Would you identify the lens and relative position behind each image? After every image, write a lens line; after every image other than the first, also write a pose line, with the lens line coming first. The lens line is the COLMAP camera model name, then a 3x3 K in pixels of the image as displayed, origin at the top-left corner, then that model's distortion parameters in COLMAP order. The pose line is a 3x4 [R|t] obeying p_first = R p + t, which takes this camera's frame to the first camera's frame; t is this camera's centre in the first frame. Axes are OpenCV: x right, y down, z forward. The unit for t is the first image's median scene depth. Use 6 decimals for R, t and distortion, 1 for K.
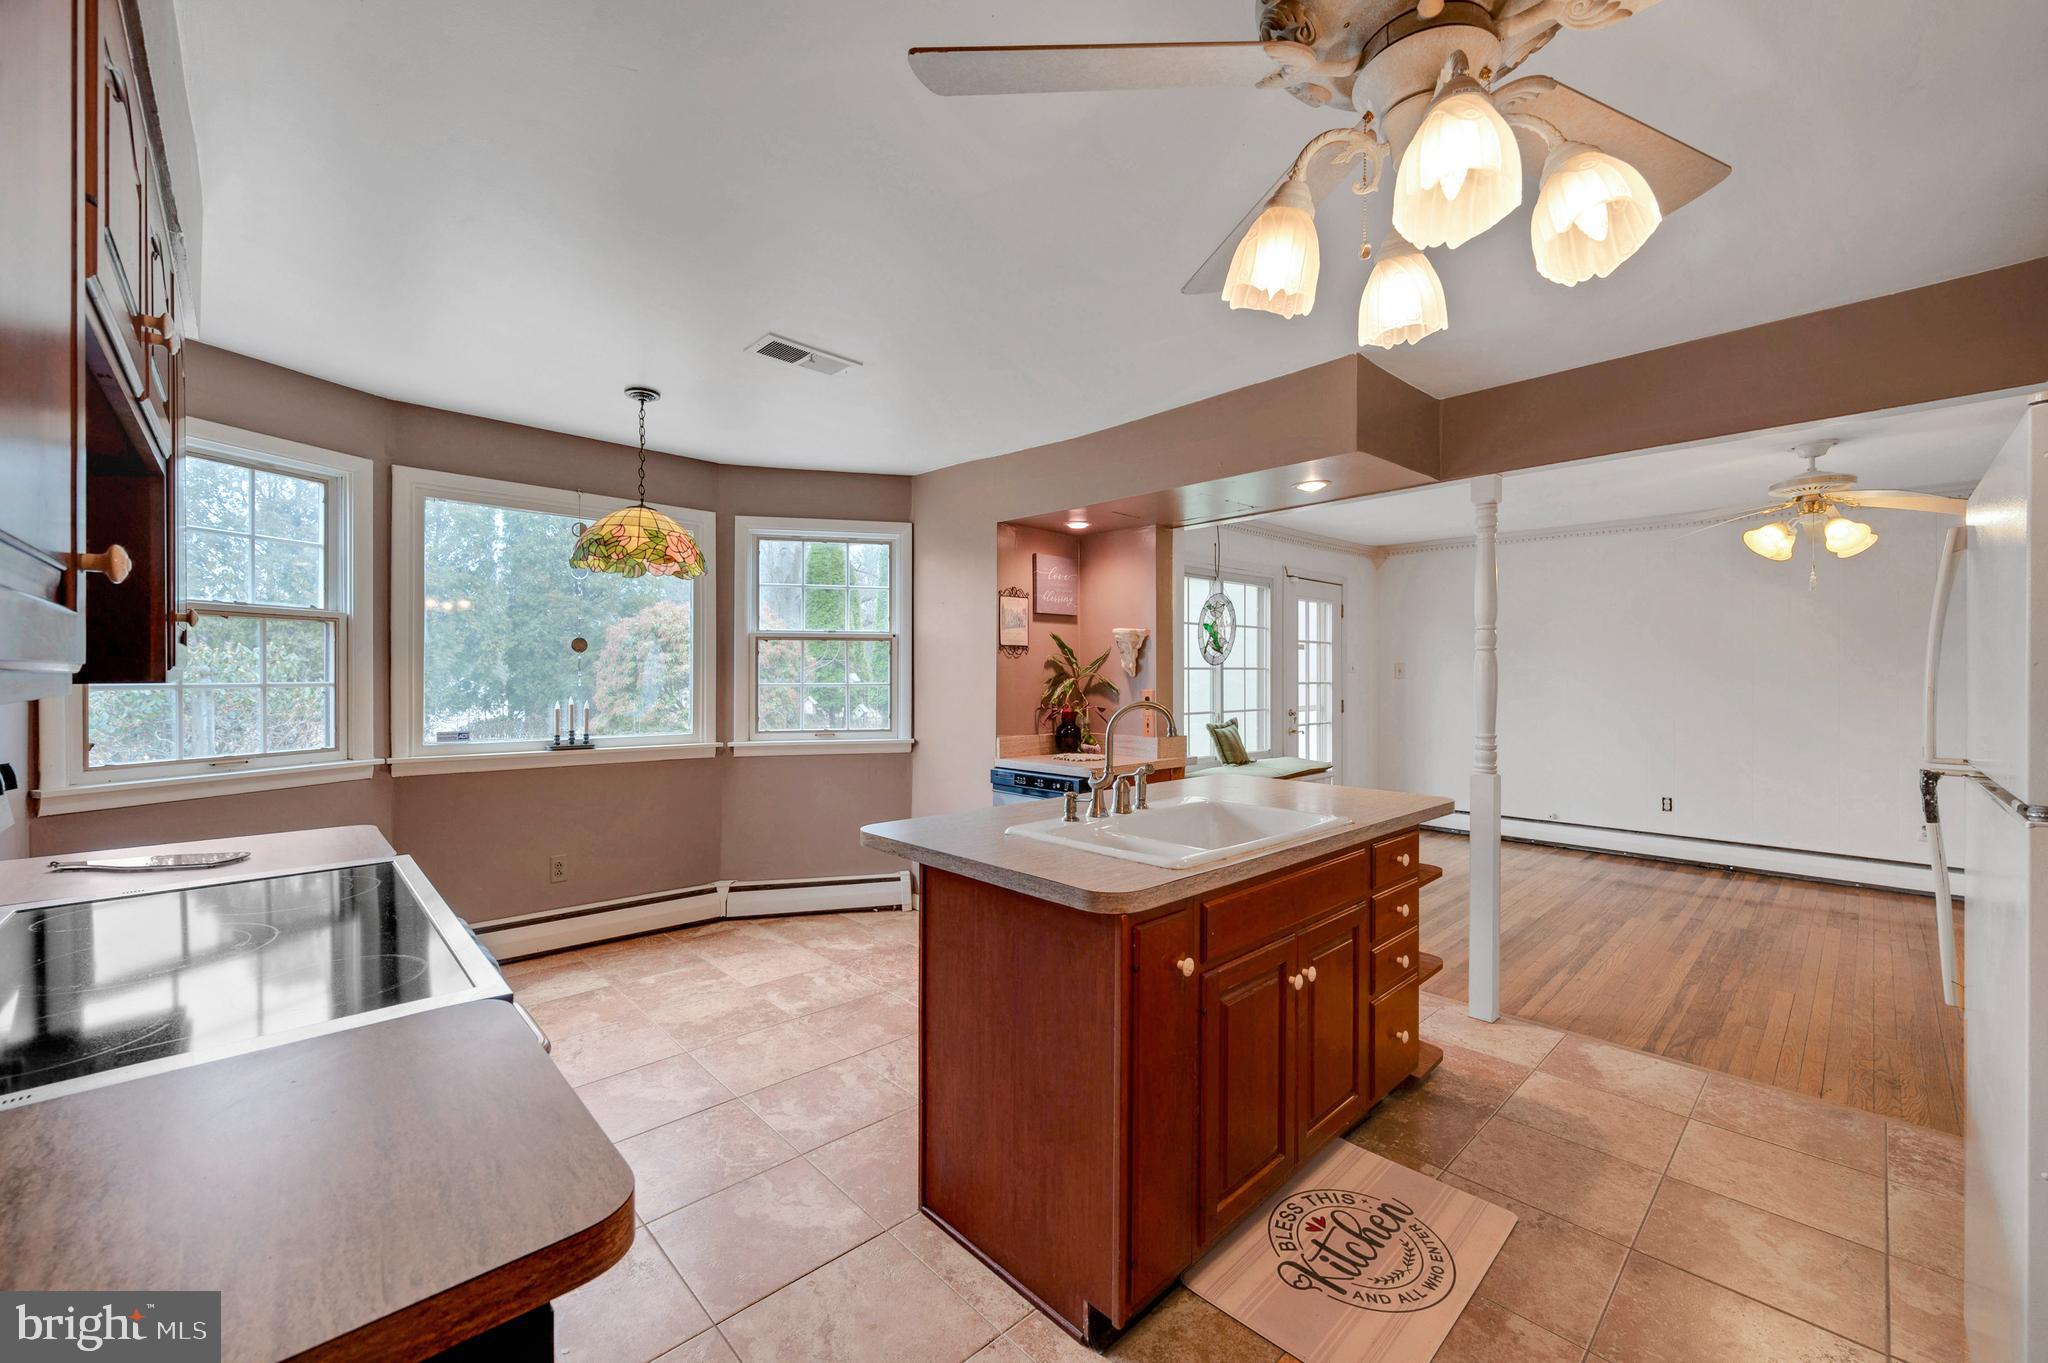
lens RADIAL K [[806.4, 0, 1021.1], [0, 806.4, 676.9], [0, 0, 1]] dist [-0.007097, 0.000061]
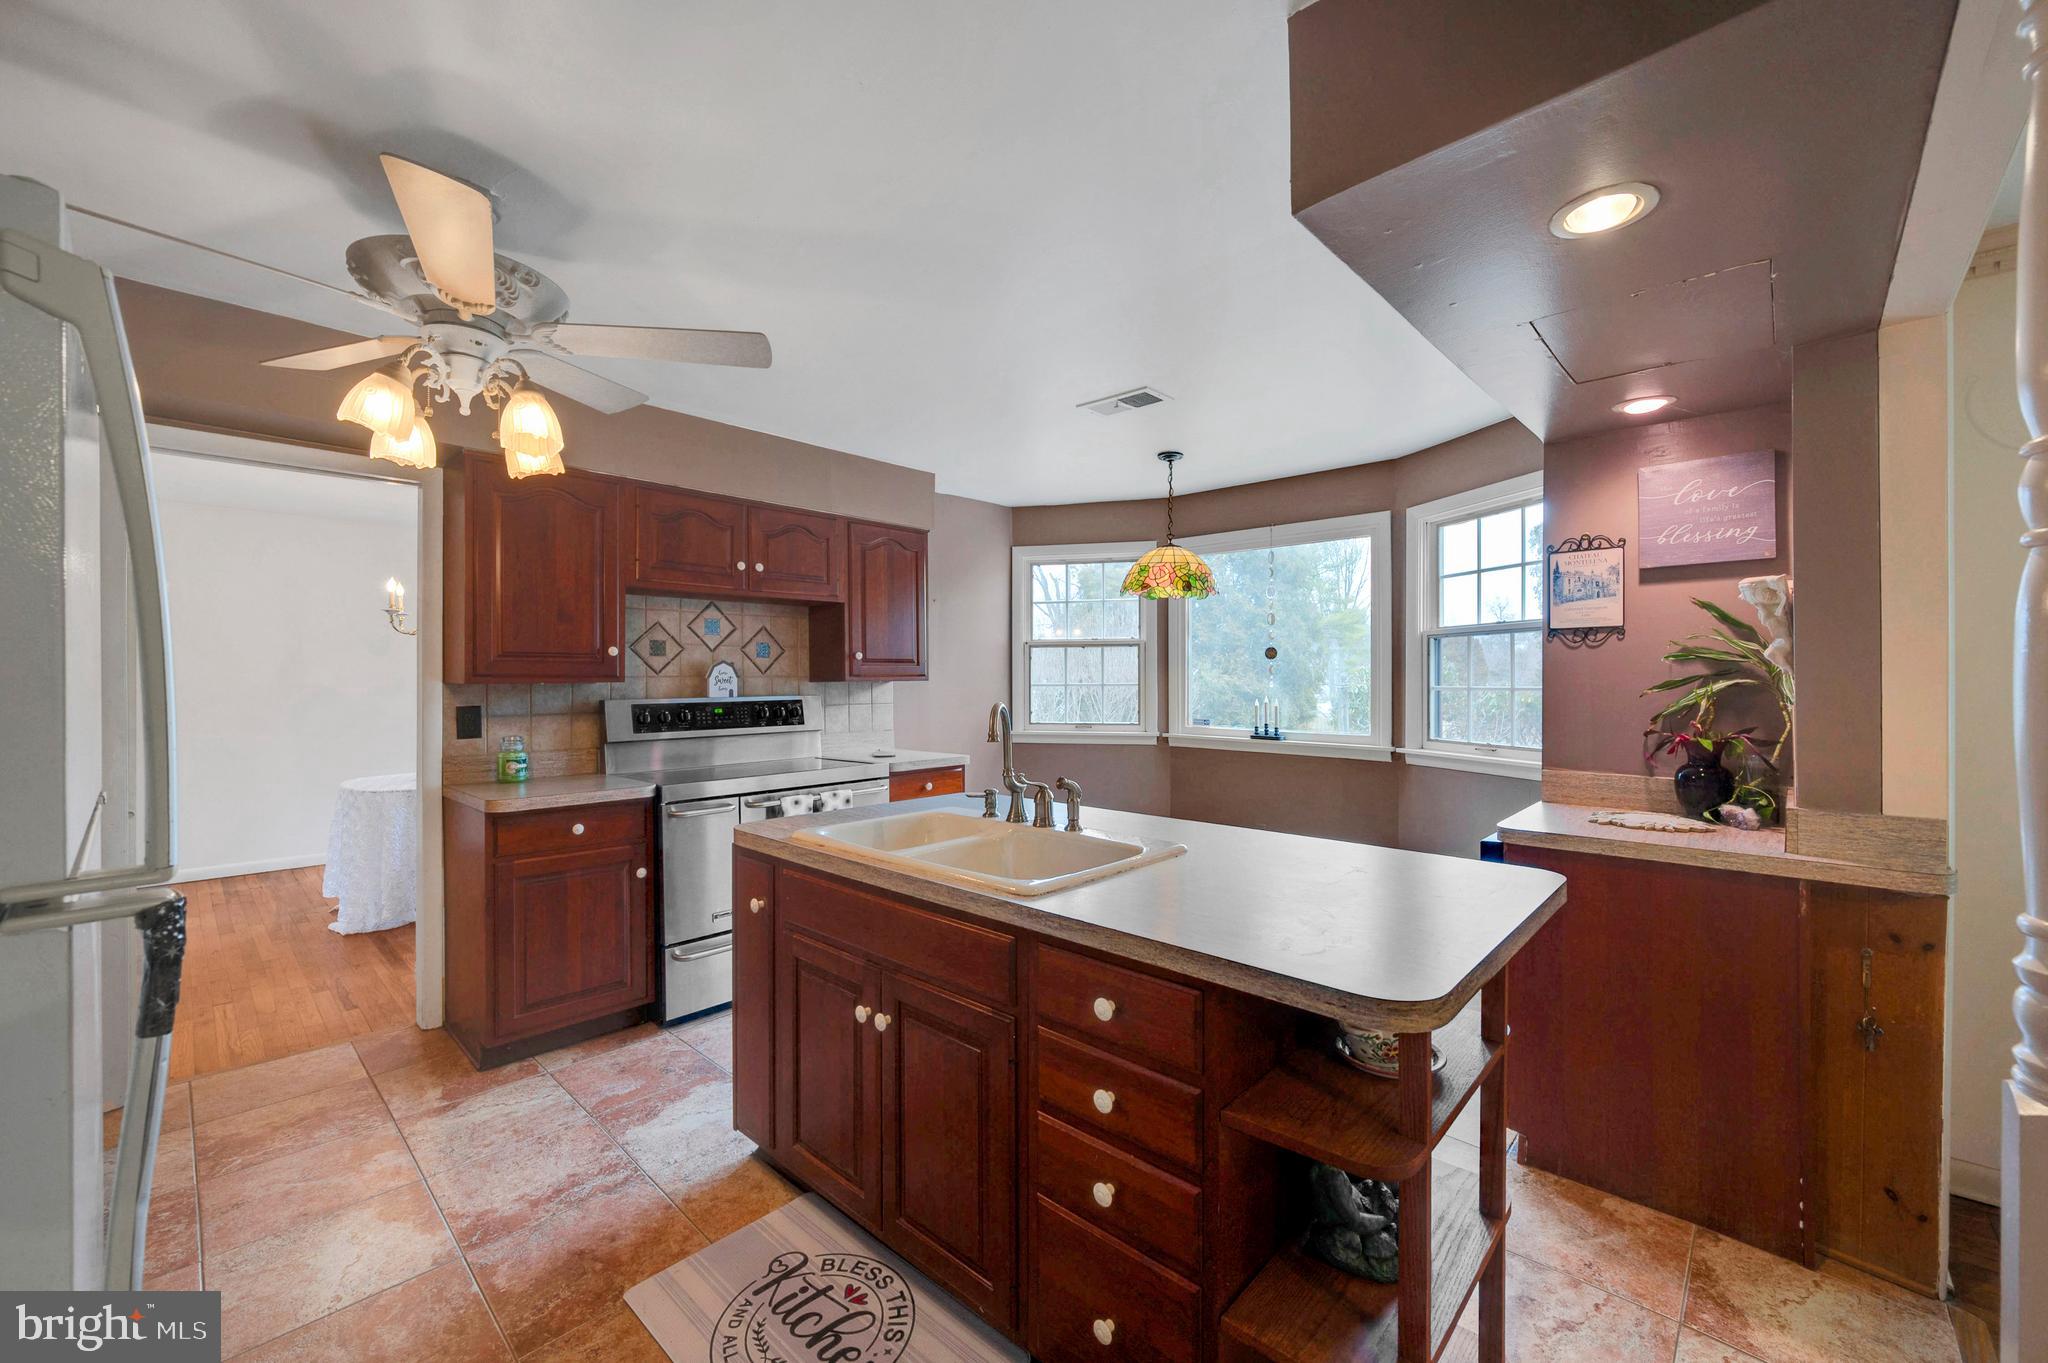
lens RADIAL K [[806.4, 0, 1027.8], [0, 806.4, 679.0], [0, 0, 1]] dist [-0.007097, 0.000061]
pose [[0.068389, -0.003213, -0.997654, 0.786897], [-0.006672, 0.999971, -0.003678, 0.007858], [0.997636, 0.006908, 0.068365, 0.703619]]
